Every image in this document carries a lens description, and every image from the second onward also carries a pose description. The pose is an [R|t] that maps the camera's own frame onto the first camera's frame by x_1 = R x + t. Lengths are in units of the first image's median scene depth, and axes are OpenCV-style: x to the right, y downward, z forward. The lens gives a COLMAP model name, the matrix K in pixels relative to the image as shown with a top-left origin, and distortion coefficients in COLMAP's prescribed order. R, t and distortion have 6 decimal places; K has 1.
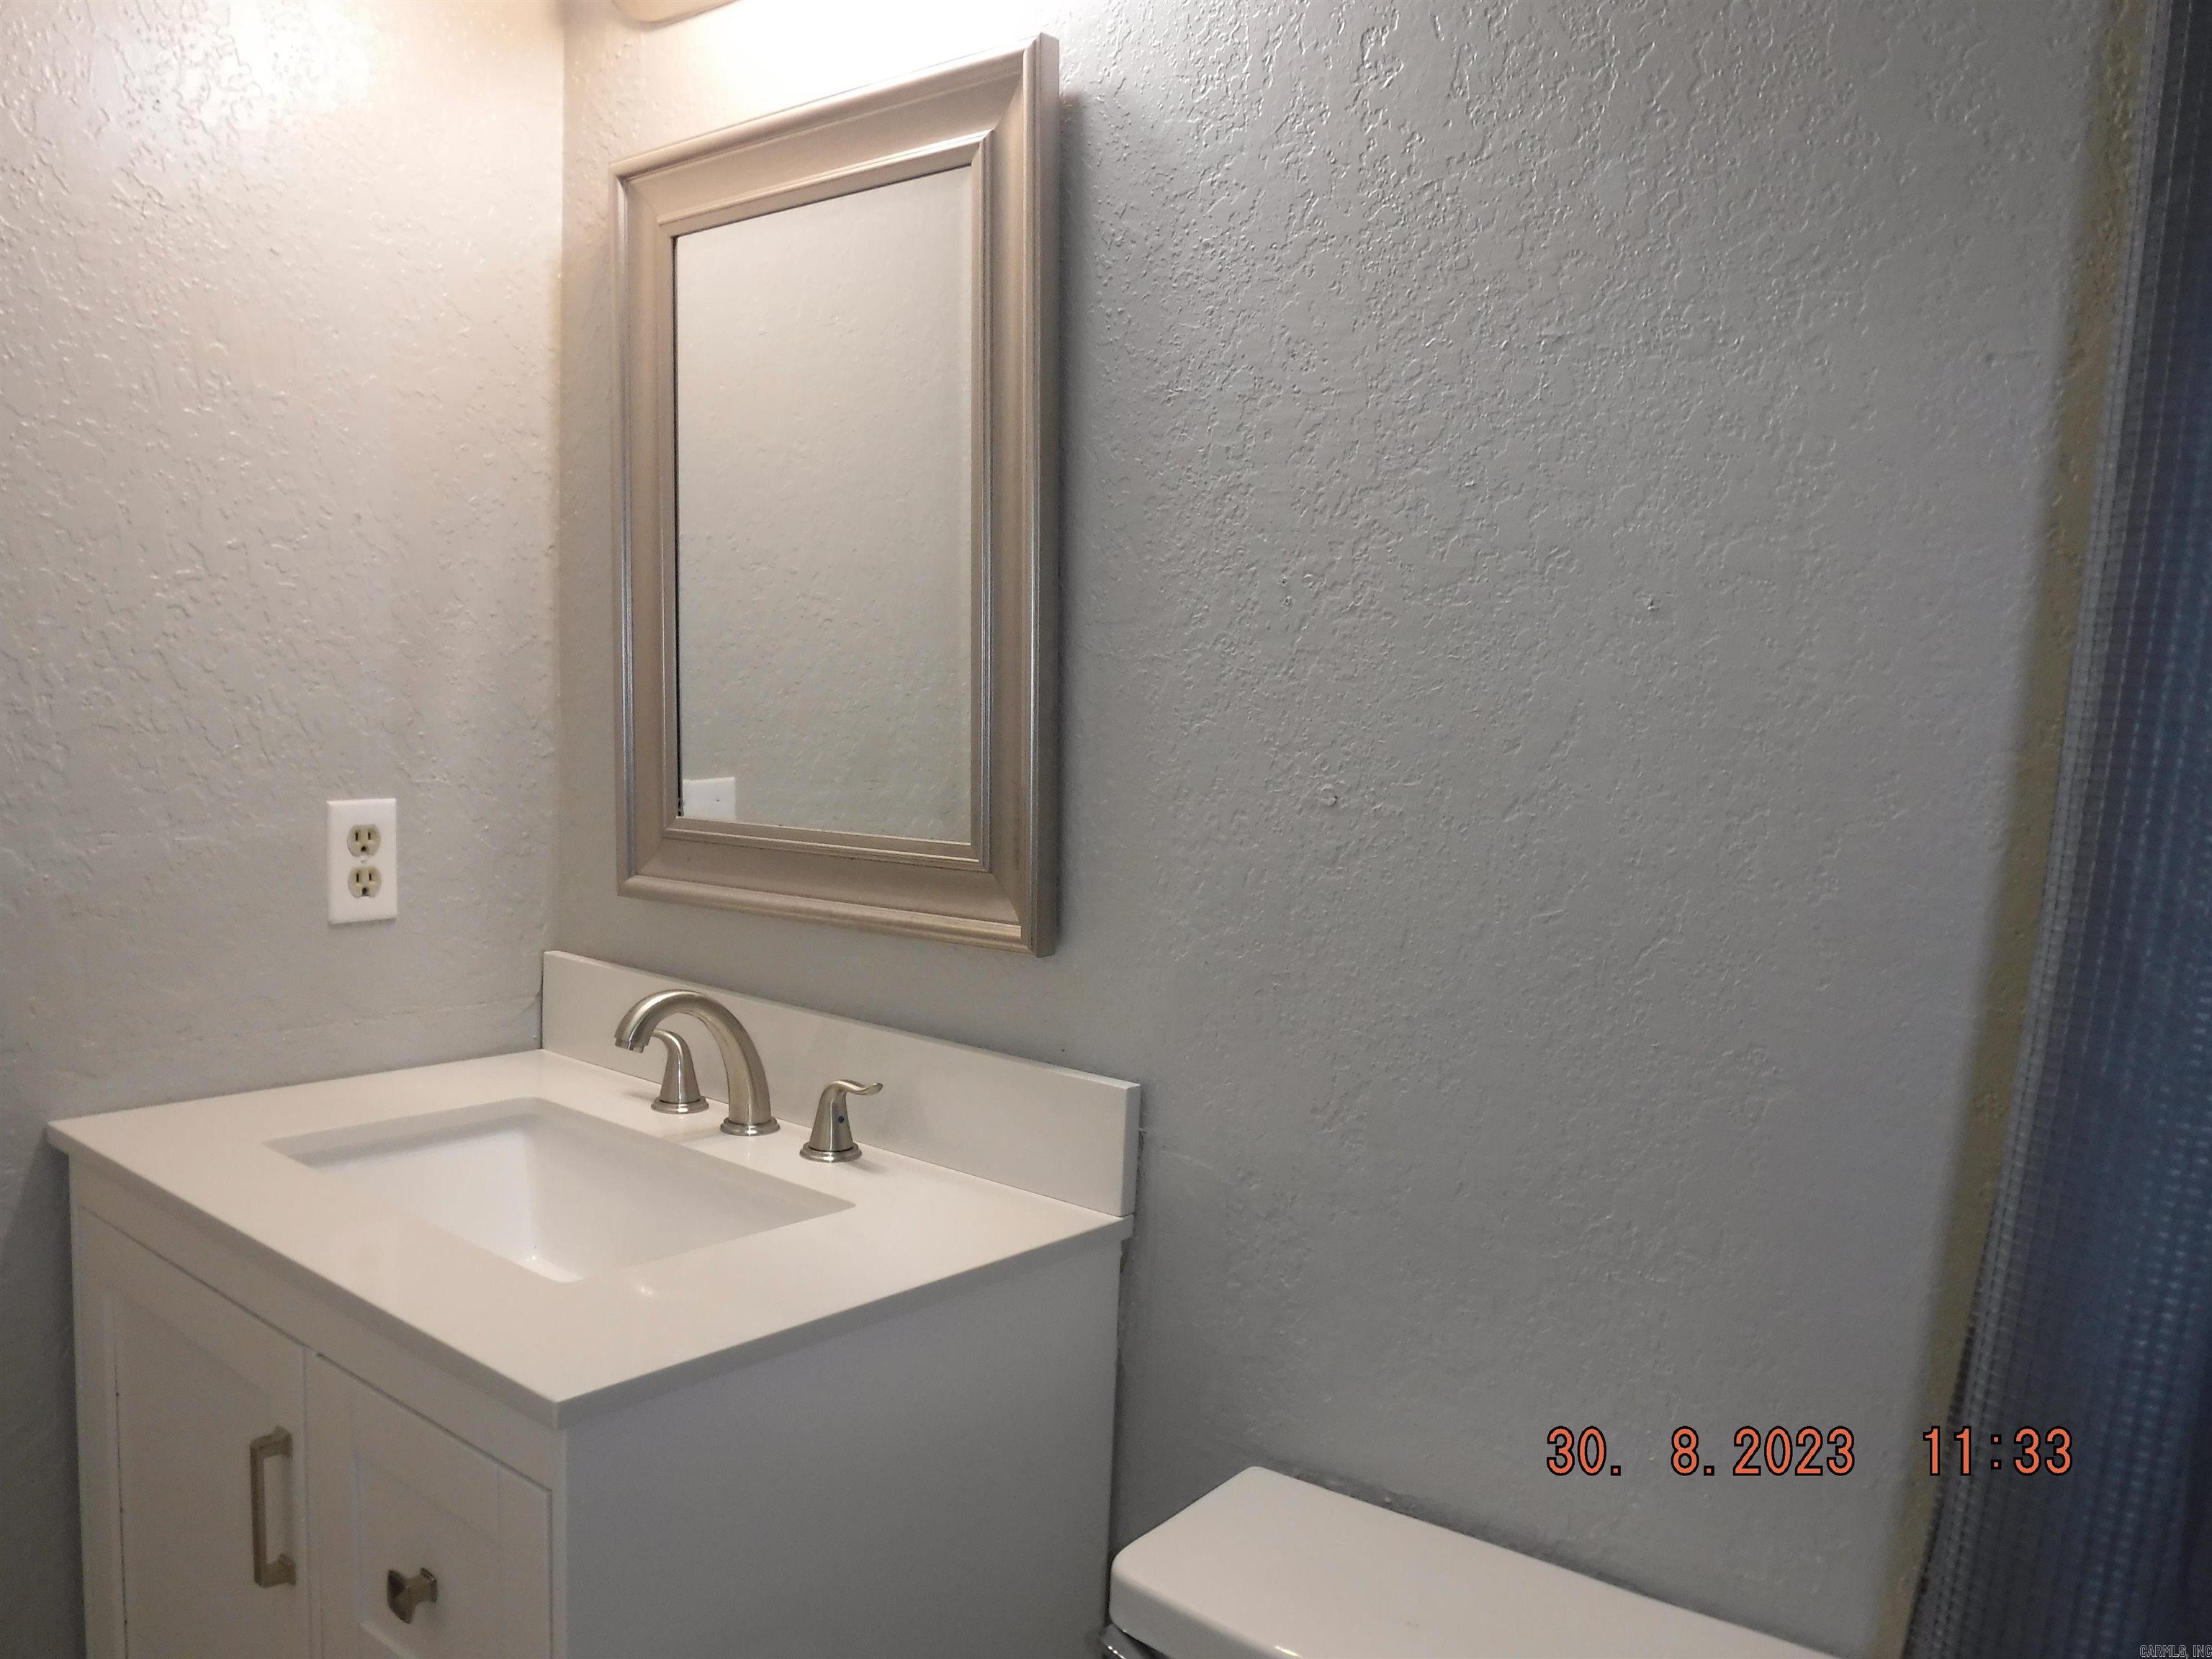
lens RADIAL K [[1813.0, 0, 1105.3], [0, 1813.0, 824.7], [0, 0, 1]] dist [-0.100575, 0.040657]
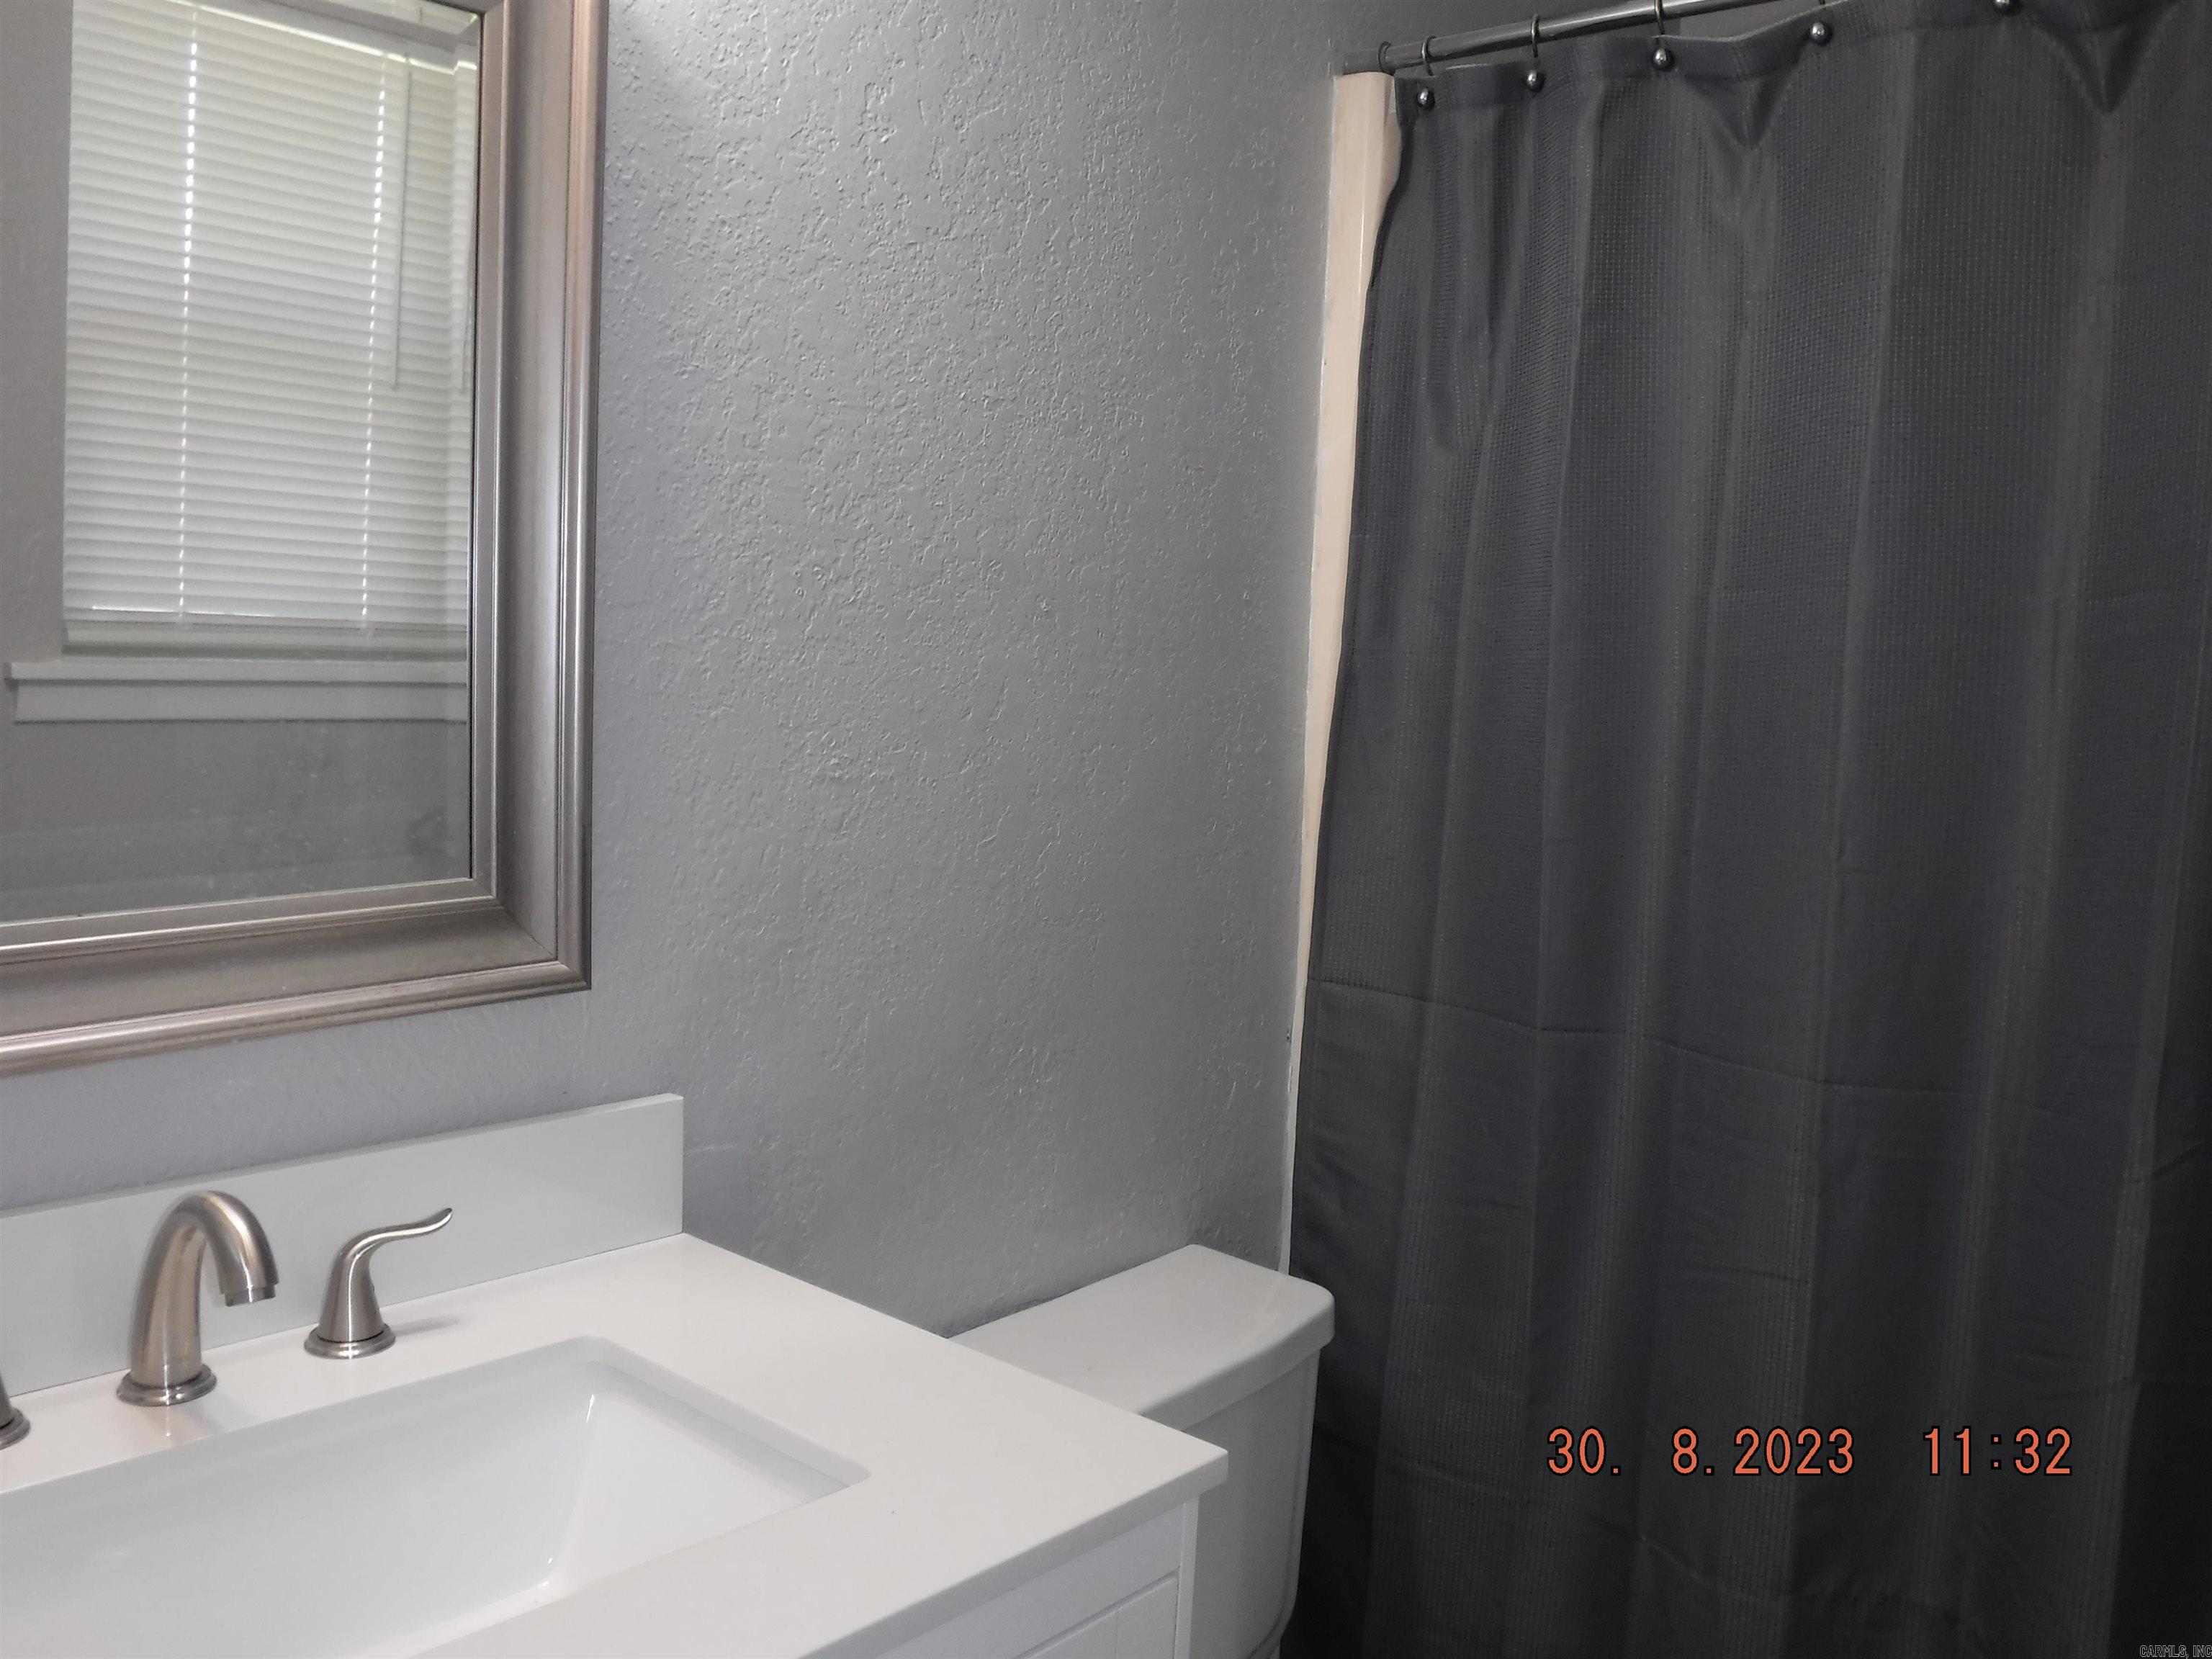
lens RADIAL K [[1813.0, 0, 1104.3], [0, 1813.0, 834.3], [0, 0, 1]] dist [-0.100575, 0.040657]
pose [[0.020070, -0.133683, 0.990821, -0.980373], [0.048172, 0.989999, 0.132596, -0.115799], [-0.998637, 0.045068, 0.026309, 0.809719]]
